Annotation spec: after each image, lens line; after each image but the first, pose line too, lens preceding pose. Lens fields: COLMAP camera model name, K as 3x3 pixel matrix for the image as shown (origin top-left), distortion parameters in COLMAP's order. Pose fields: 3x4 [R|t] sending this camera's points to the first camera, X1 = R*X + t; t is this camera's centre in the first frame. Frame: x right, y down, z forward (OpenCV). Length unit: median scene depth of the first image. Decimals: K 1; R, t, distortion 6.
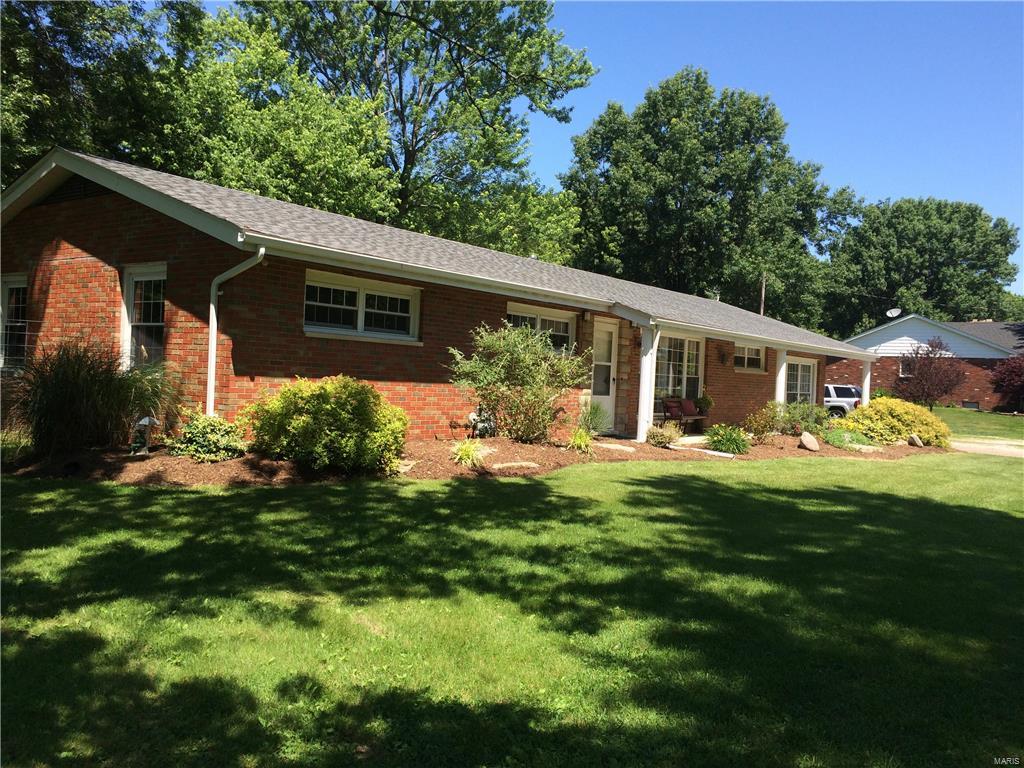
lens RADIAL K [[861.5, 0, 512.0], [0, 861.5, 384.0], [0, 0, 1]] dist [0.068545, -0.103698]
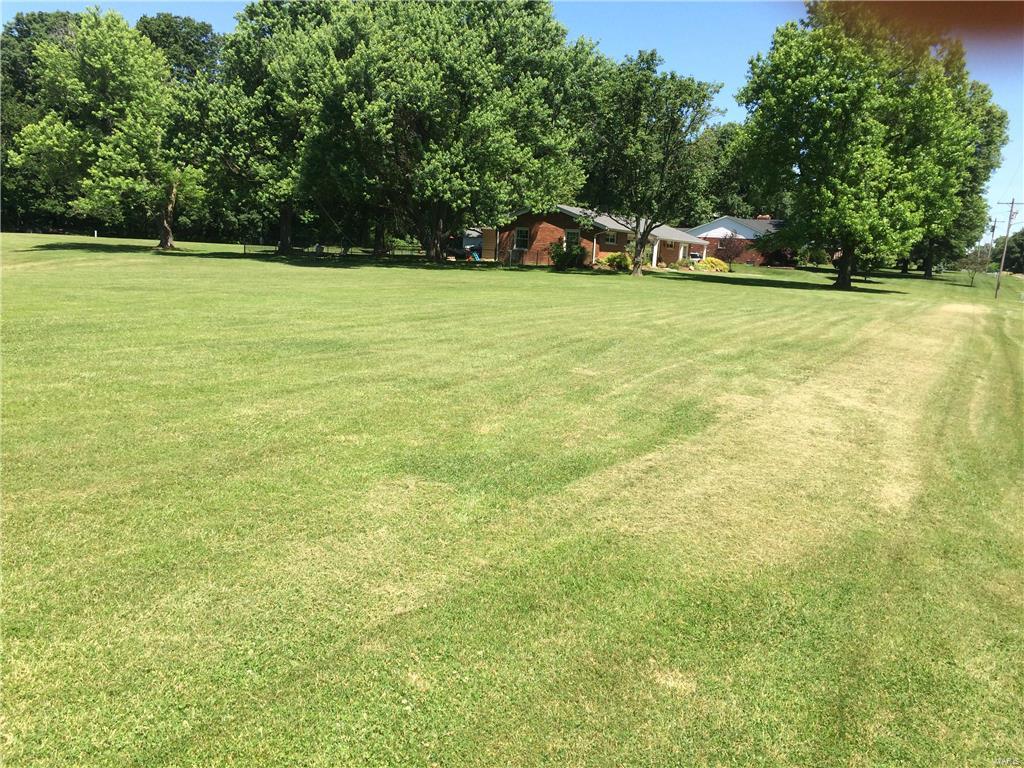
lens RADIAL K [[861.5, 0, 512.0], [0, 861.5, 384.0], [0, 0, 1]] dist [0.068545, -0.103698]
pose [[0.983722, -0.020193, 0.178561, -0.885094], [-0.007897, 0.987848, 0.155220, -0.012380], [-0.179526, -0.154103, 0.971608, -2.079748]]
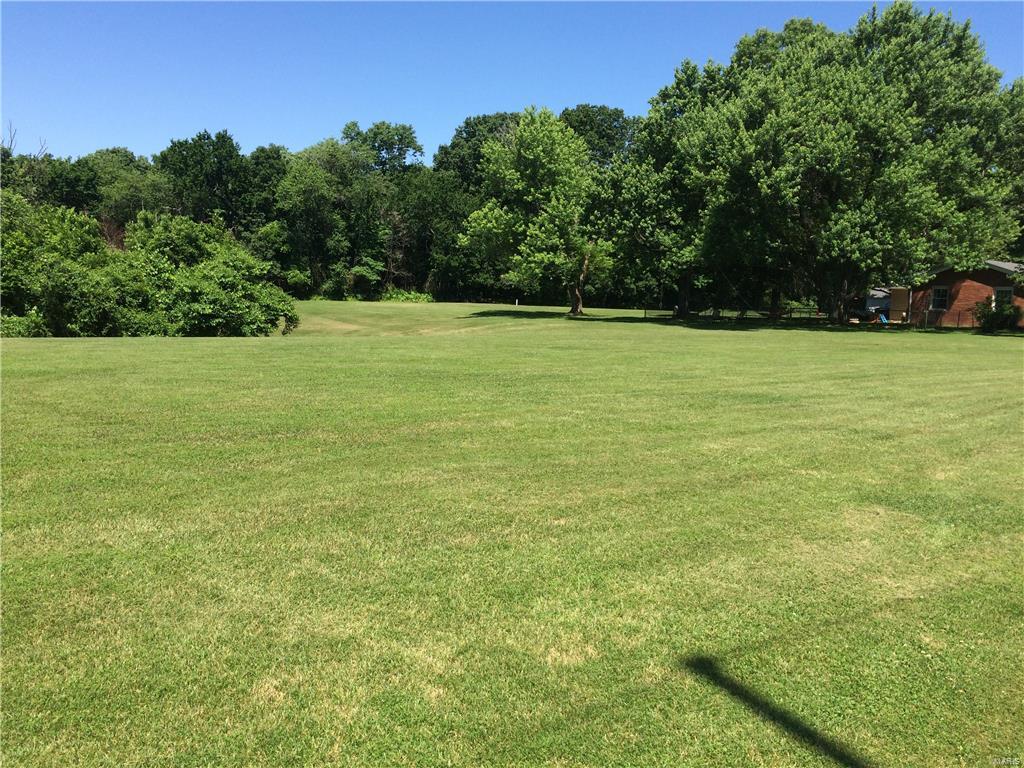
lens RADIAL K [[861.5, 0, 512.0], [0, 861.5, 384.0], [0, 0, 1]] dist [0.068545, -0.103698]
pose [[0.966939, 0.018489, -0.254335, -1.225886], [0.003041, 0.996461, 0.083997, 0.005795], [0.254988, -0.081994, 0.963461, -2.747745]]
